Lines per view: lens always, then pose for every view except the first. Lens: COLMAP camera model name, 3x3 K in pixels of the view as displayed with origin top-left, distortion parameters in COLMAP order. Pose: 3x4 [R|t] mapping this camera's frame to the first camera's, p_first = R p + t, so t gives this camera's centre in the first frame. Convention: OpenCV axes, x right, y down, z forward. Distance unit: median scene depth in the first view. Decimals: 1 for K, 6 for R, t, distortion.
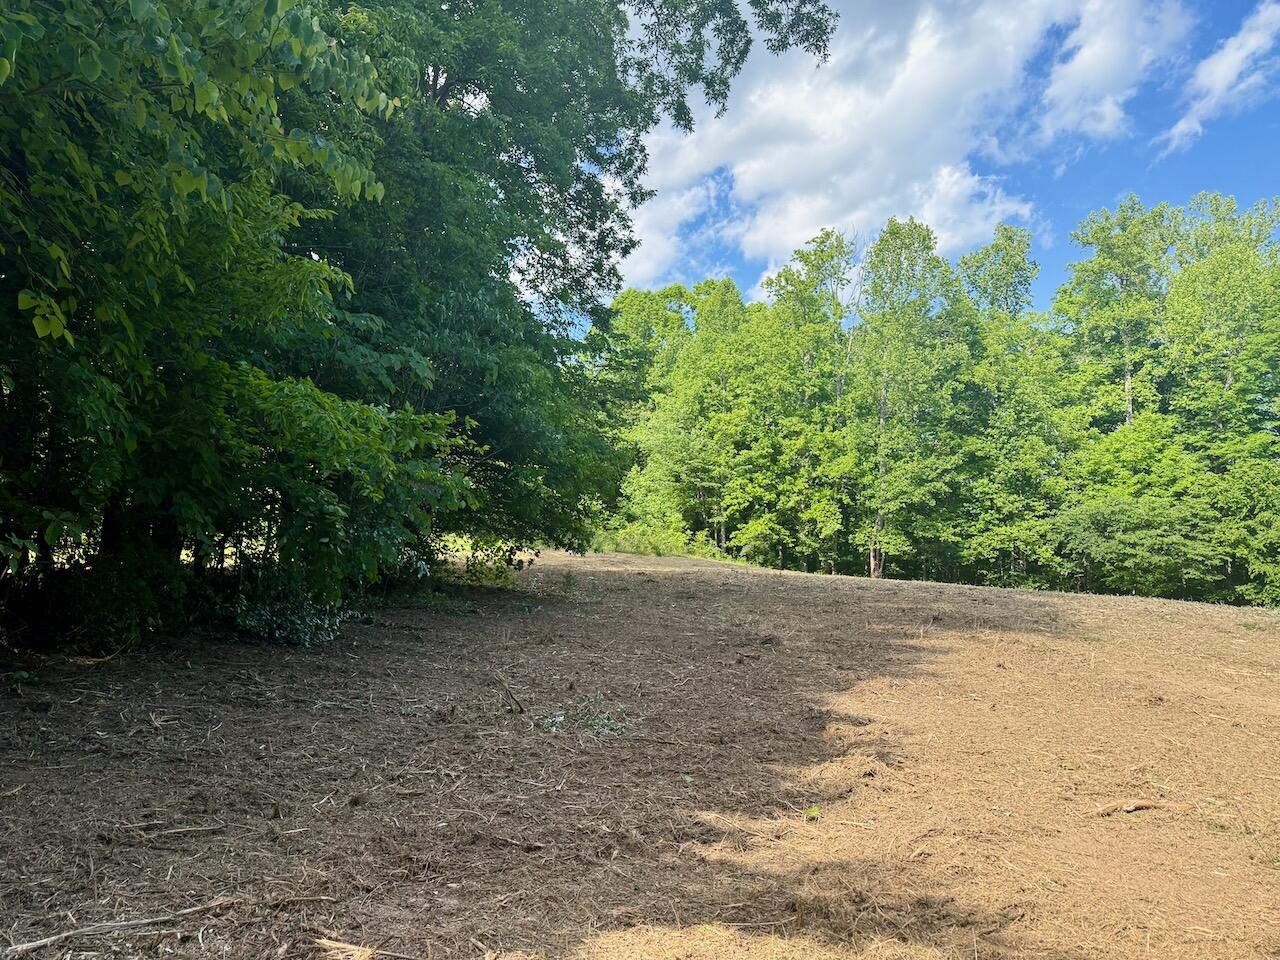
lens RADIAL K [[902.5, 0, 640.0], [0, 902.5, 480.0], [0, 0, 1]] dist [0.105161, -0.102094]
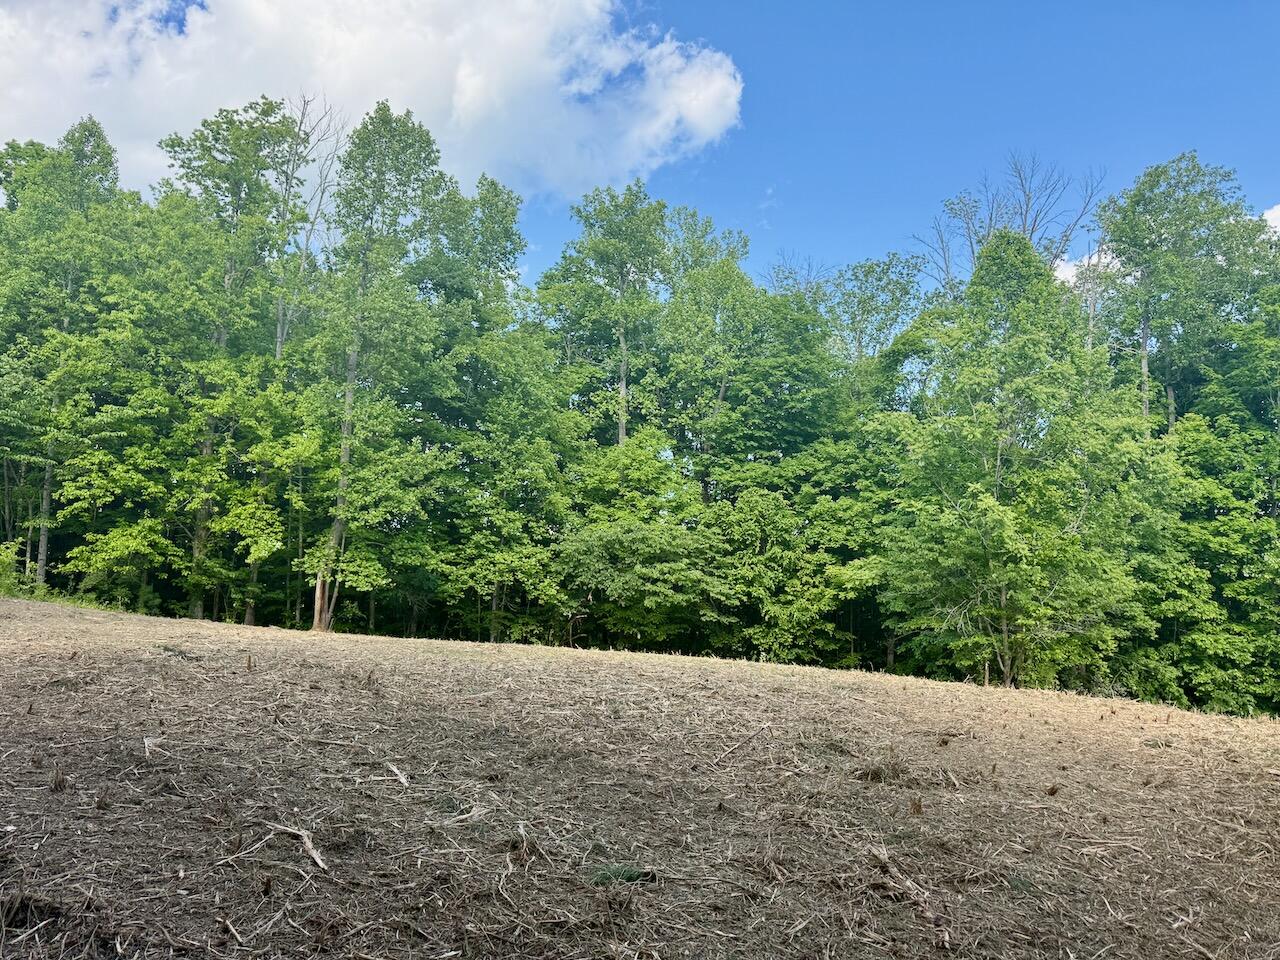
lens RADIAL K [[902.5, 0, 640.0], [0, 902.5, 480.0], [0, 0, 1]] dist [0.105161, -0.102094]
pose [[0.764839, 0.087366, 0.638270, 0.002666], [-0.072131, 0.996145, -0.049918, 0.020013], [-0.640171, -0.007860, 0.768192, 0.351548]]
